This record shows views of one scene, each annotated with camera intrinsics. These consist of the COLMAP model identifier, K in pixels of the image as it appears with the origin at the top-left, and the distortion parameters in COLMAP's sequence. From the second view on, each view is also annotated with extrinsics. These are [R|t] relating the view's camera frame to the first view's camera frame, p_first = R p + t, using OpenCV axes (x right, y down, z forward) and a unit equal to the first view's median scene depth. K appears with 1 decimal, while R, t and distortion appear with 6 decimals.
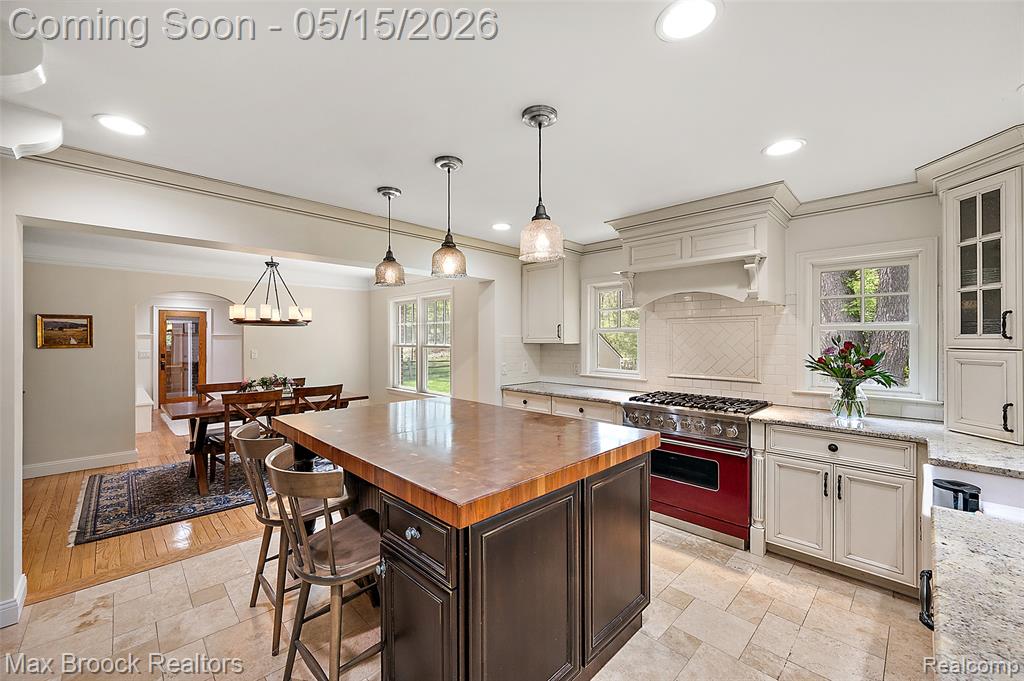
lens RADIAL K [[406.7, 0, 519.1], [0, 406.7, 340.1], [0, 0, 1]] dist [-0.002090, -0.000129]
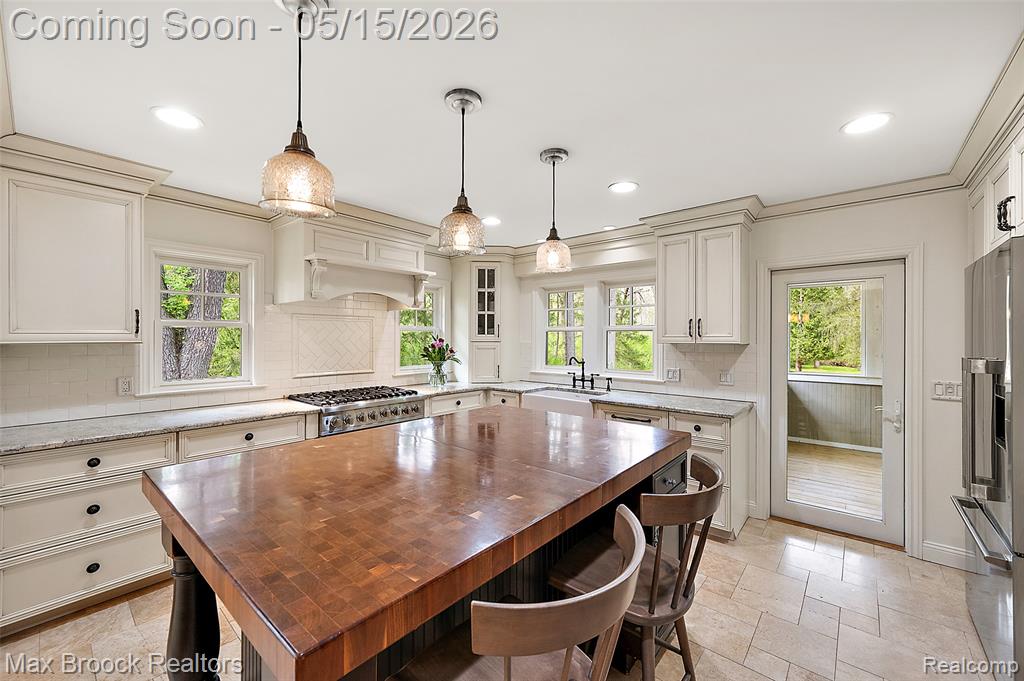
lens RADIAL K [[406.7, 0, 518.5], [0, 406.7, 338.8], [0, 0, 1]] dist [-0.002090, -0.000129]
pose [[-0.084039, -0.004053, 0.996454, -0.832902], [-0.001213, 0.999991, 0.003965, -0.001147], [-0.996462, -0.000875, -0.084043, 0.843782]]
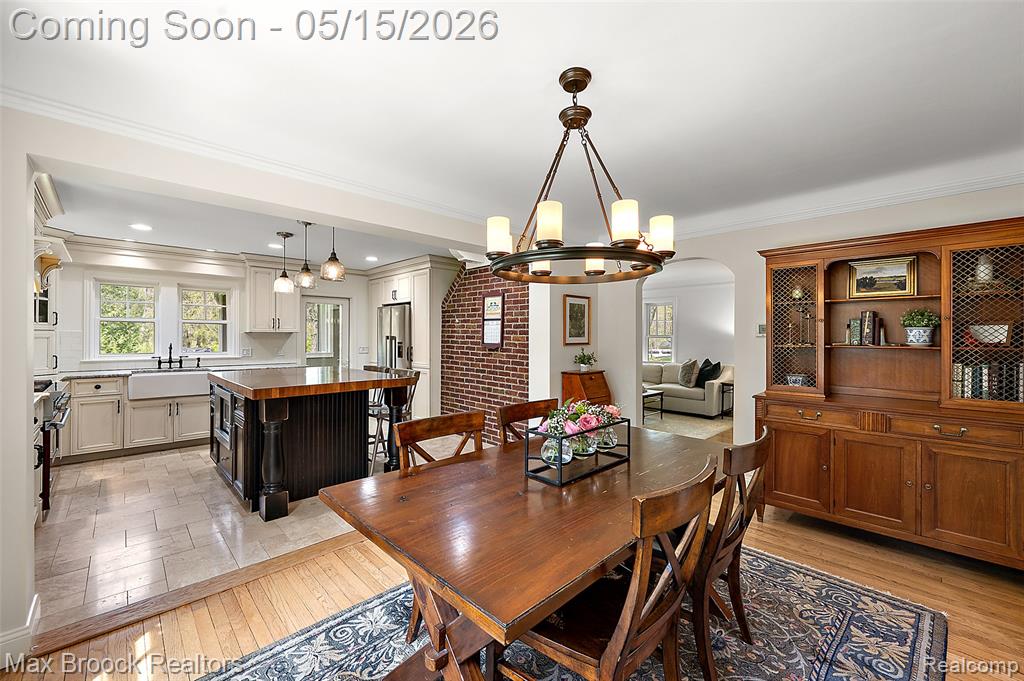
lens RADIAL K [[406.7, 0, 507.7], [0, 406.7, 335.8], [0, 0, 1]] dist [-0.002090, -0.000129]
pose [[-0.999673, -0.002693, 0.025430, -0.953830], [-0.002719, 0.999996, -0.000984, 0.037384], [-0.025427, -0.001052, -0.999676, 2.392832]]
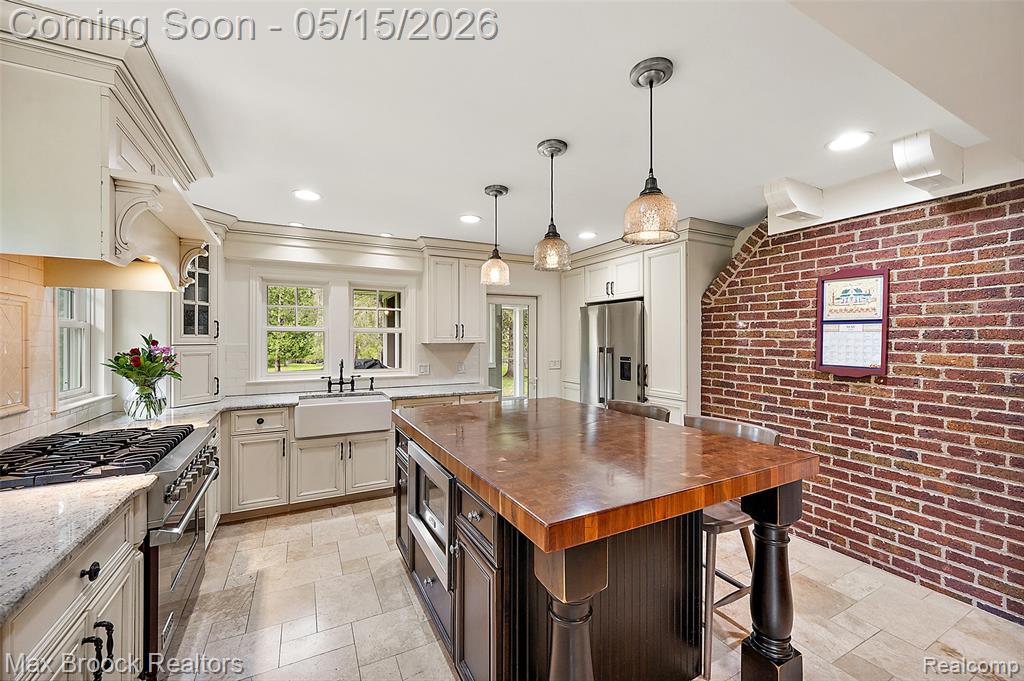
lens RADIAL K [[406.7, 0, 506.5], [0, 406.7, 338.5], [0, 0, 1]] dist [-0.002090, -0.000129]
pose [[-0.948519, 0.000355, 0.316721, -0.328582], [0.000350, 1.000000, -0.000073, 0.000315], [-0.316721, 0.000042, -0.948519, 1.703711]]
